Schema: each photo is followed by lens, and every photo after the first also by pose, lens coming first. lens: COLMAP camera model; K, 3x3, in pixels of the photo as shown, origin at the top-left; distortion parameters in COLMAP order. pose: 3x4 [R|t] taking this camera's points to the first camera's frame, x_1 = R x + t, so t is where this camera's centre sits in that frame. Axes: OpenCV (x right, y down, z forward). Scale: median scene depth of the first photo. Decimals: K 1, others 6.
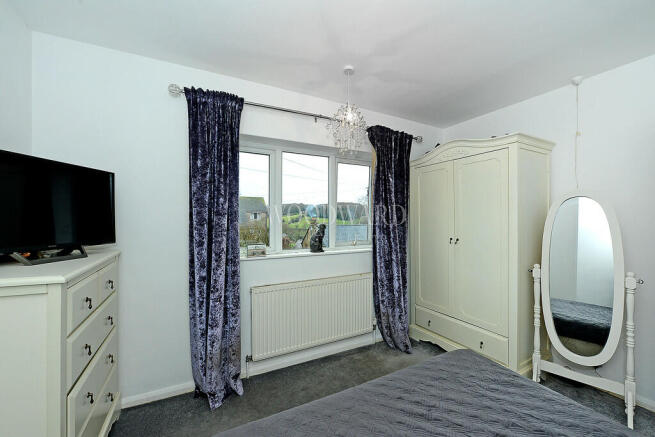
lens RADIAL K [[266.9, 0, 327.6], [0, 266.9, 217.9], [0, 0, 1]] dist [0.000541, -0.000136]
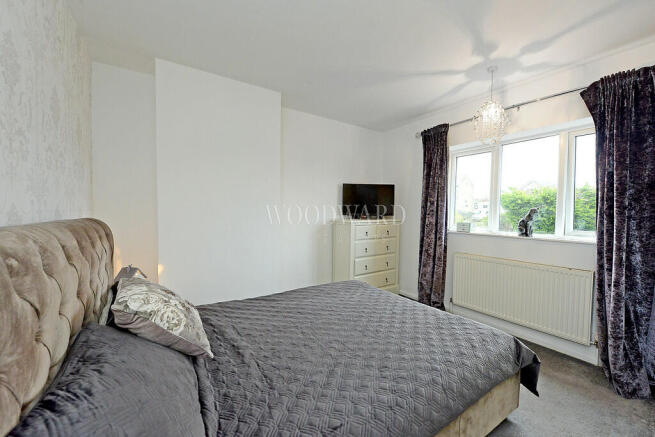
lens RADIAL K [[266.9, 0, 327.8], [0, 266.9, 215.5], [0, 0, 1]] dist [0.000541, -0.000136]
pose [[0.079194, 0.023936, -0.996572, 1.127457], [-0.005912, 0.999705, 0.023542, 0.033795], [0.996842, 0.004027, 0.079312, 0.214361]]
